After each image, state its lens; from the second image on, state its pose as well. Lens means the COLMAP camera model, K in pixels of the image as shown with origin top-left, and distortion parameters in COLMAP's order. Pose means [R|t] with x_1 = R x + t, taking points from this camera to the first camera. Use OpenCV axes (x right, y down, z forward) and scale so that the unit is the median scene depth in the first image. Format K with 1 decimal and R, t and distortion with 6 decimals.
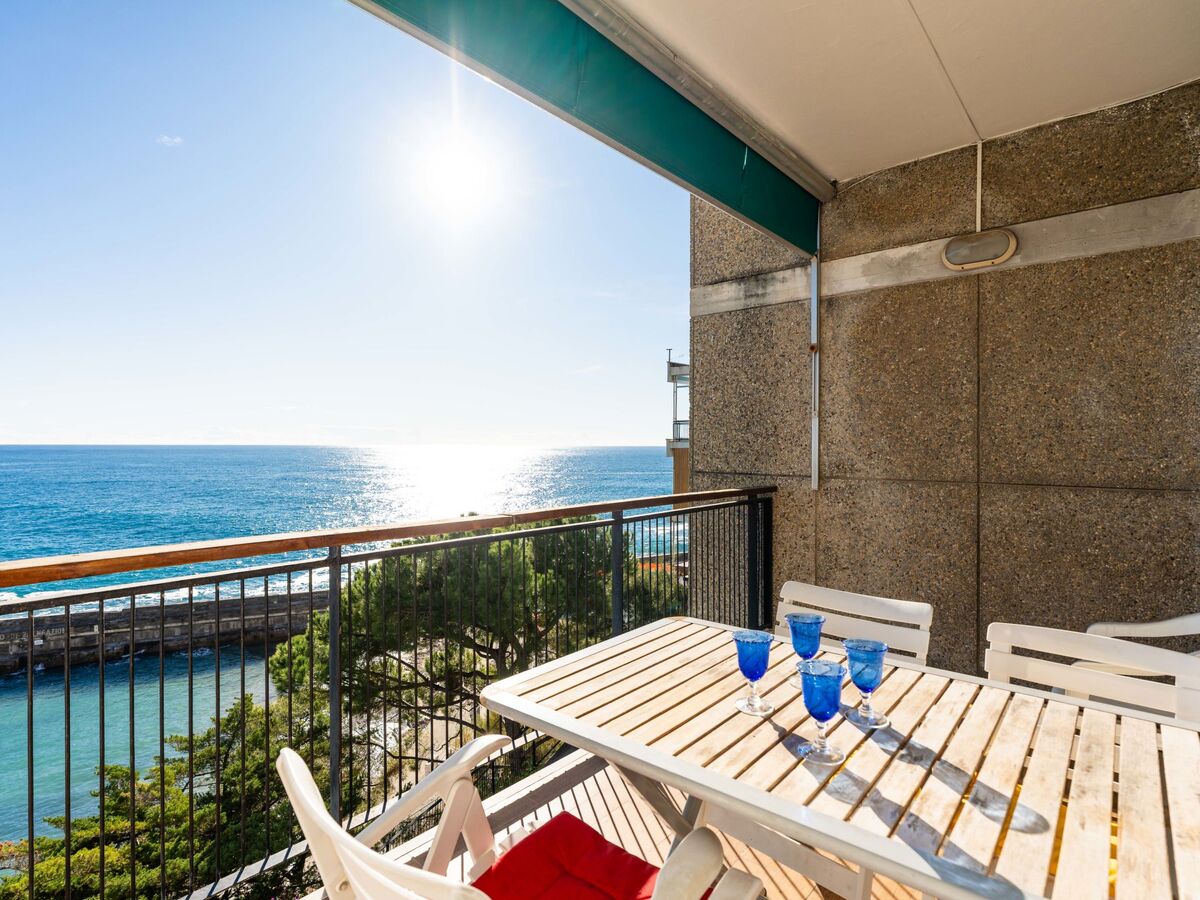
lens RADIAL K [[598.3, 0, 594.8], [0, 598.3, 440.7], [0, 0, 1]] dist [-0.008373, 0.001469]
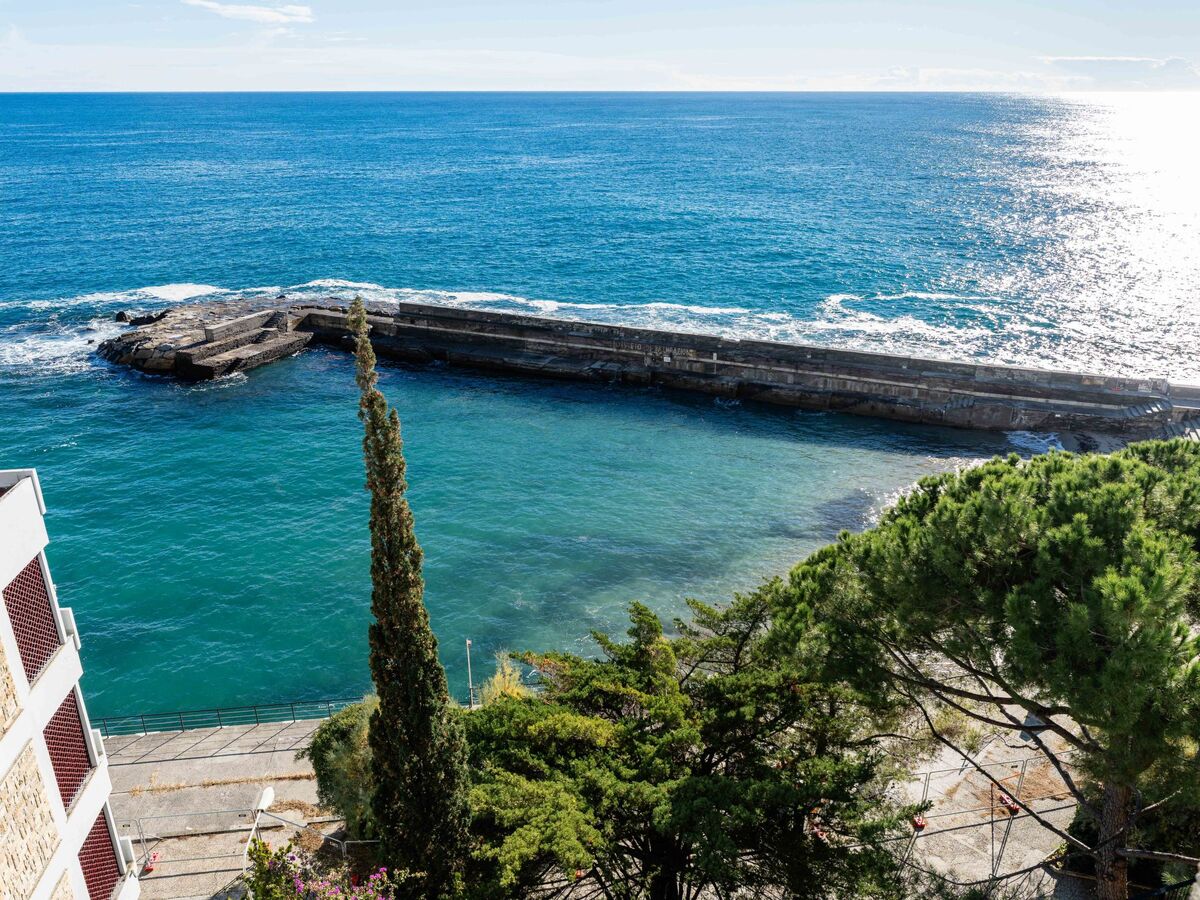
lens RADIAL K [[887.7, 0, 600.0], [0, 887.7, 450.0], [0, 0, 1]] dist [-0.004548, 0.001500]
pose [[0.656922, 0.276002, -0.701624, 0.228383], [0.004922, 0.928997, 0.370053, -0.892855], [0.753943, -0.246549, 0.608920, 0.750690]]
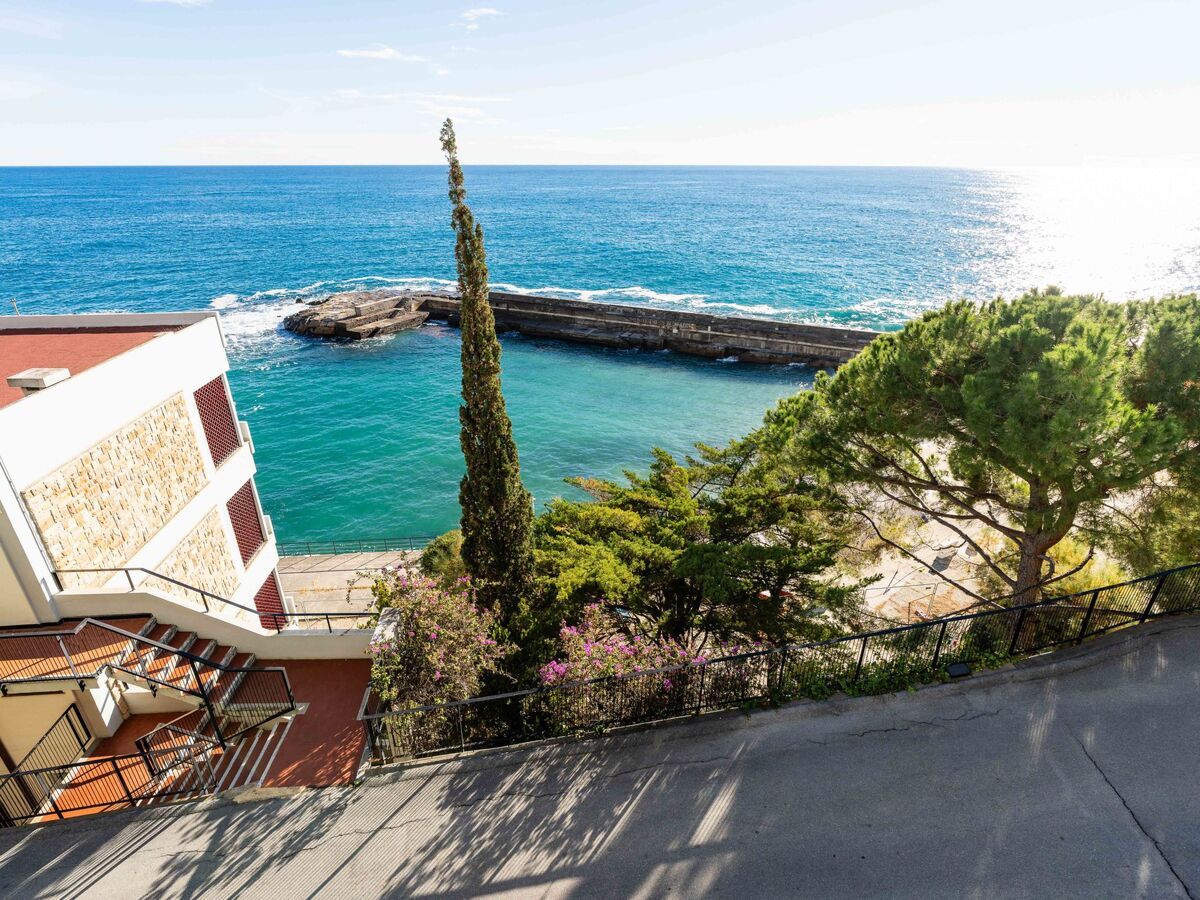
lens RADIAL K [[609.9, 0, 598.0], [0, 609.9, 442.4], [0, 0, 1]] dist [-0.010099, 0.001578]
pose [[0.620647, 0.324807, -0.713650, 0.105920], [0.004649, 0.908624, 0.417590, -0.047190], [0.784076, -0.262494, 0.562425, 0.767476]]
